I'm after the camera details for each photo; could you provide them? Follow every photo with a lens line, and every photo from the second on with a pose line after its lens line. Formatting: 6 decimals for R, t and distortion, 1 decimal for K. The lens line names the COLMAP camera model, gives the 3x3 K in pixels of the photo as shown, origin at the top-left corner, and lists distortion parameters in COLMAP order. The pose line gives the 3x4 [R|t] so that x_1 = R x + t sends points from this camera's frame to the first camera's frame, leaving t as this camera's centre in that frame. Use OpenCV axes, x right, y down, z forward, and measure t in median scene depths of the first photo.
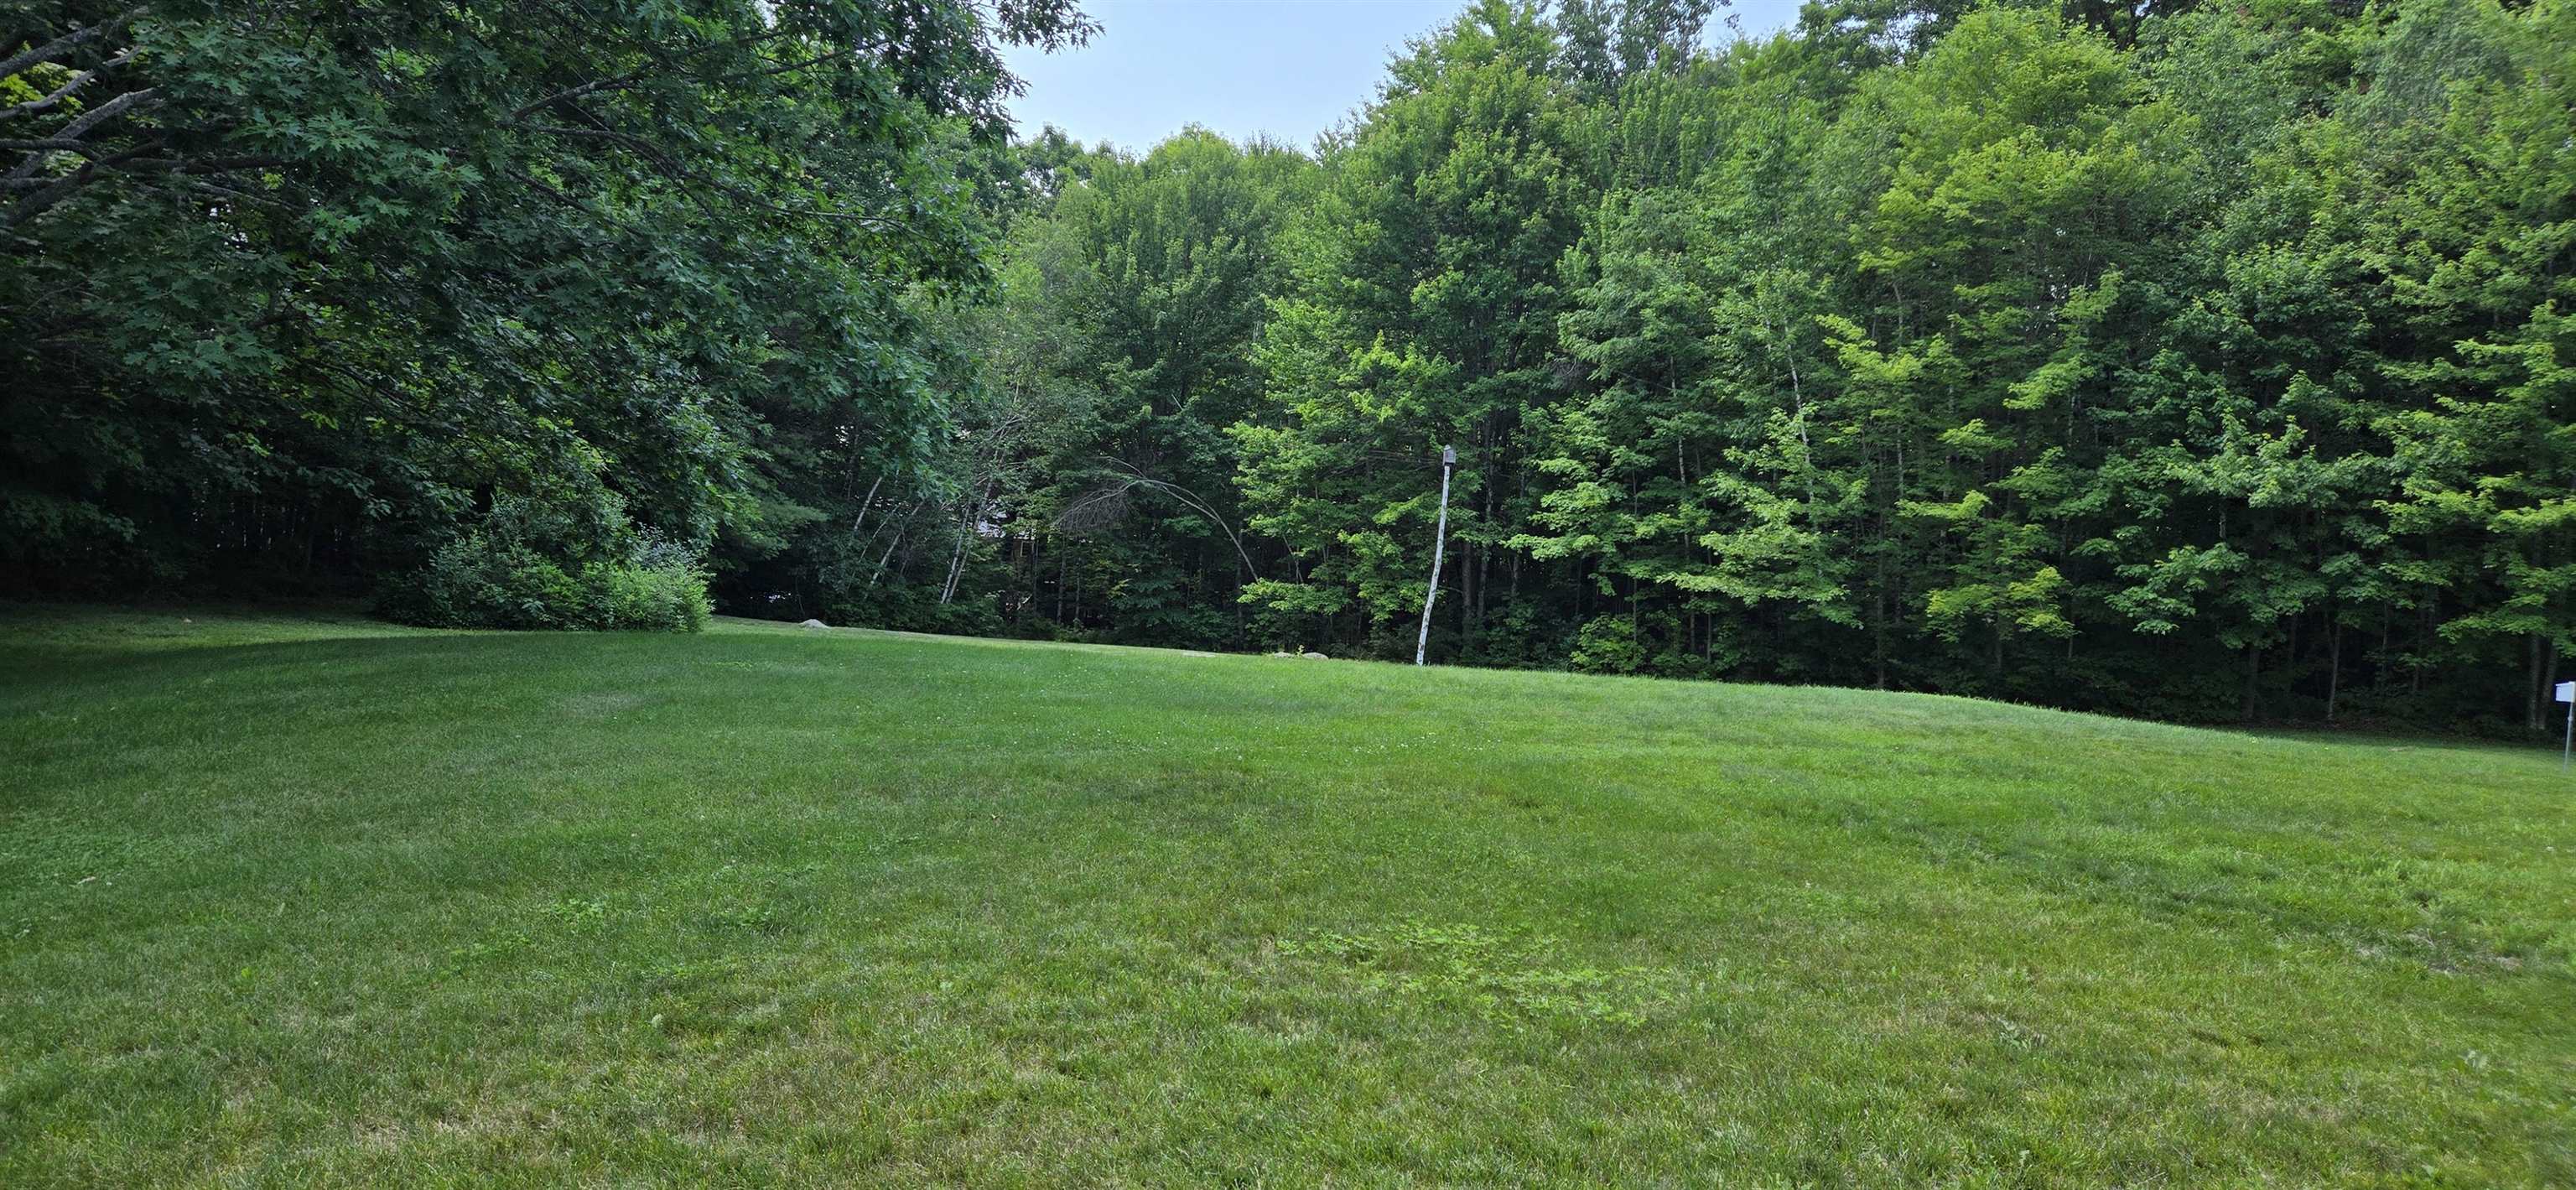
lens RADIAL K [[1651.9, 0, 1264.4], [0, 1651.9, 592.2], [0, 0, 1]] dist [0.048238, -0.047921]
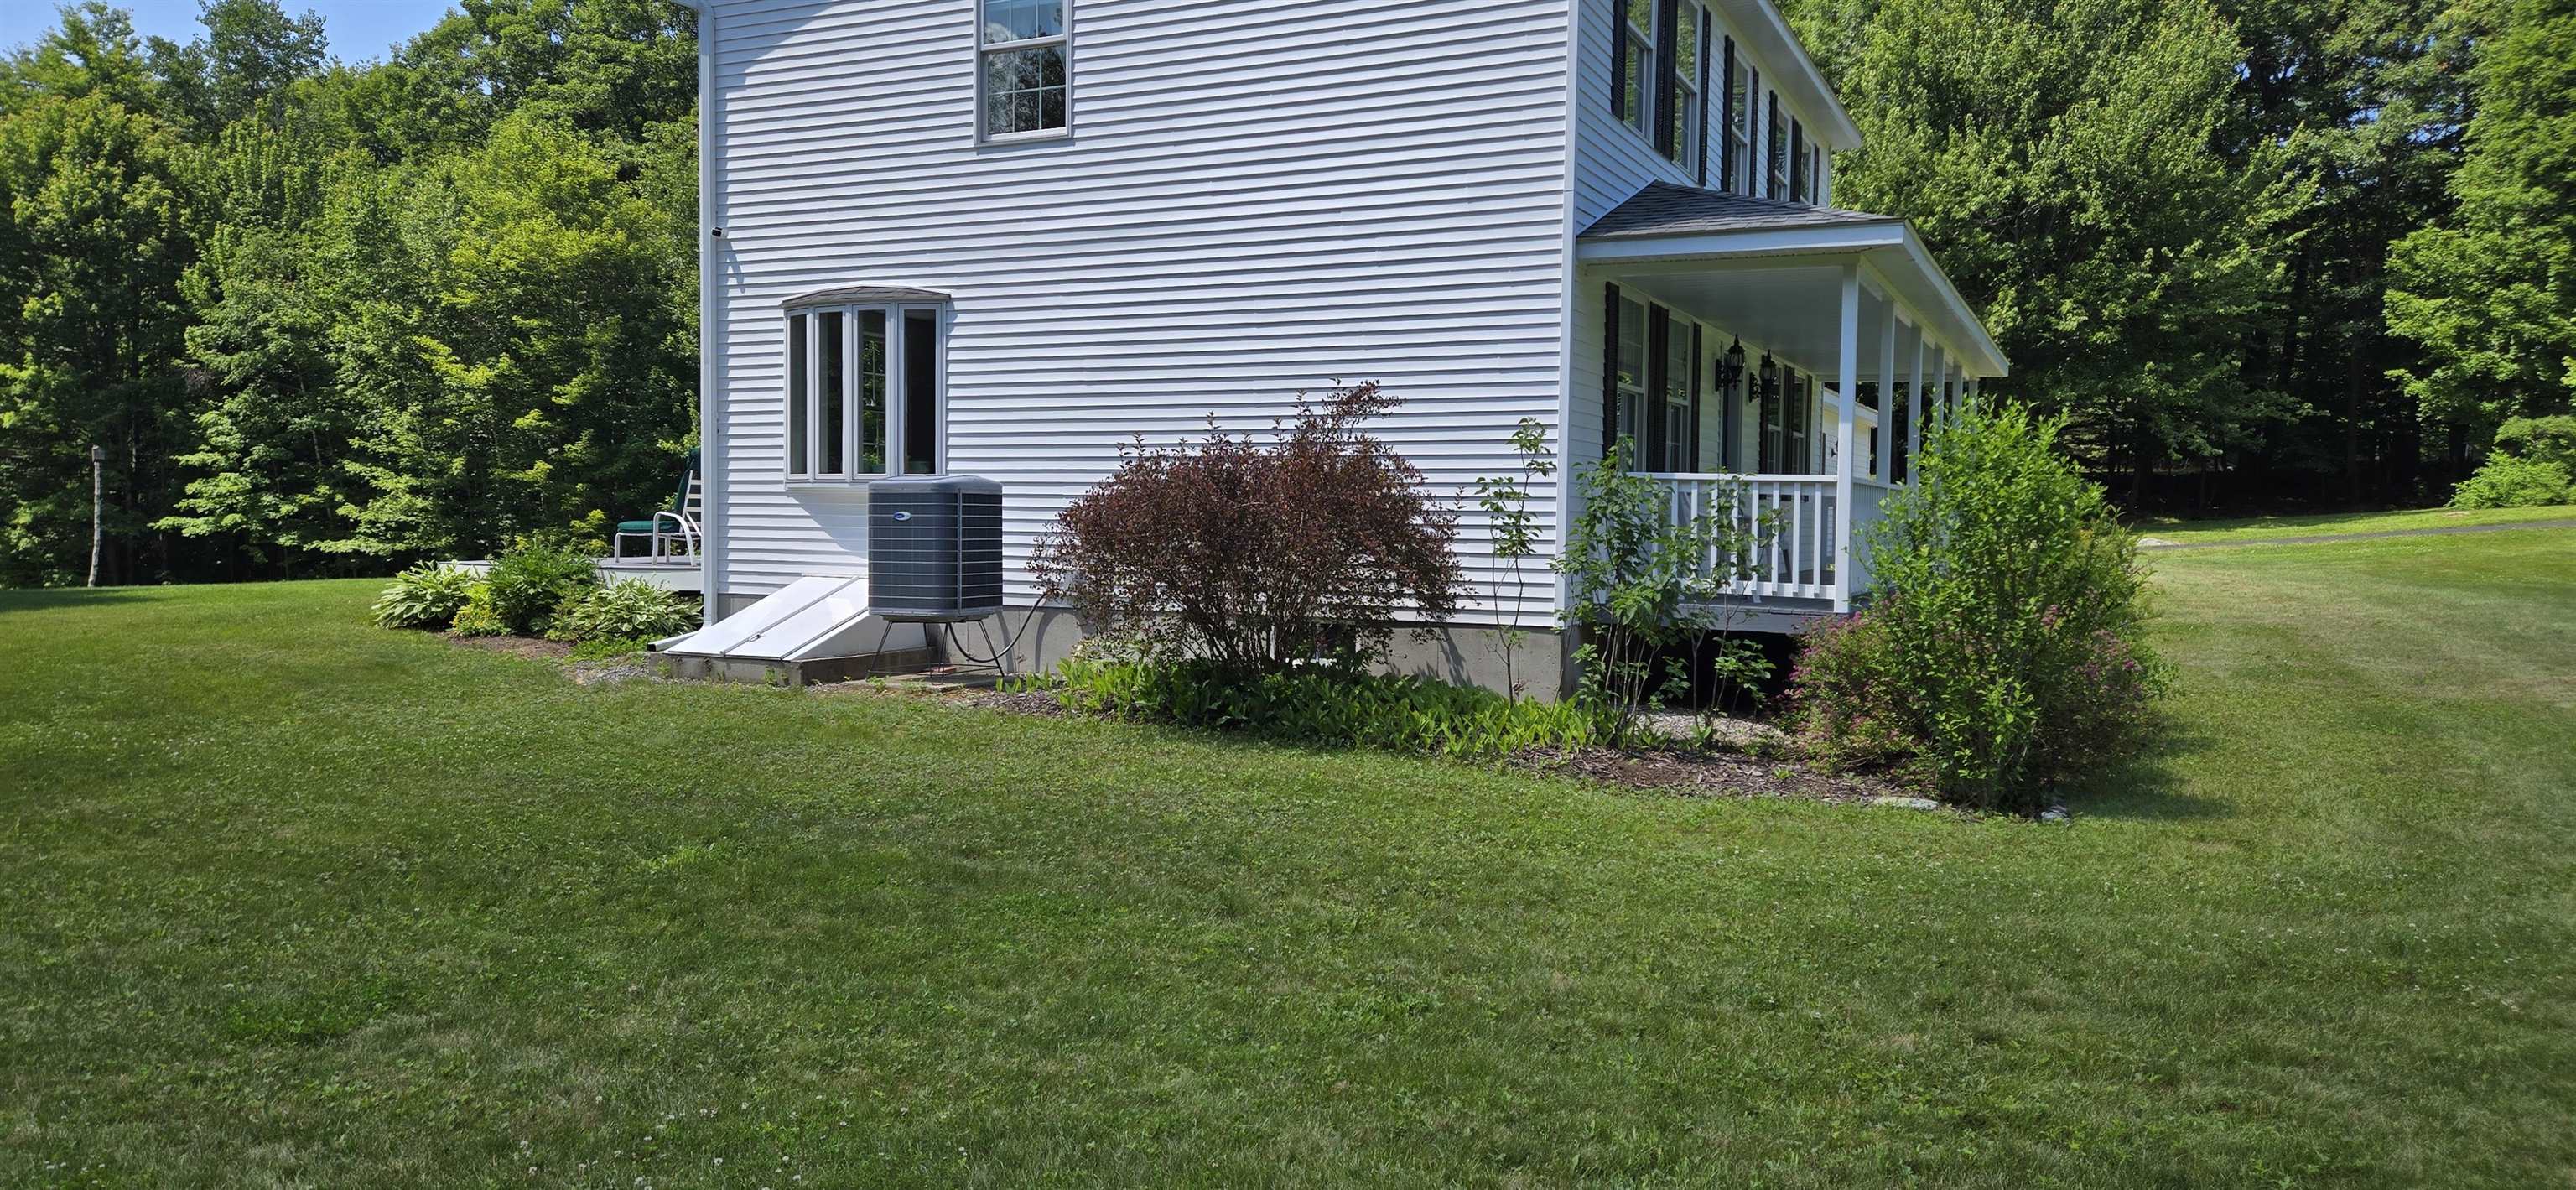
lens RADIAL K [[1651.9, 0, 1258.1], [0, 1651.9, 560.5], [0, 0, 1]] dist [0.048238, -0.047921]
pose [[0.733439, -0.087978, 0.674038, -0.091126], [0.092216, 0.995300, 0.029569, 0.035684], [-0.673471, 0.040470, 0.738105, -0.447895]]
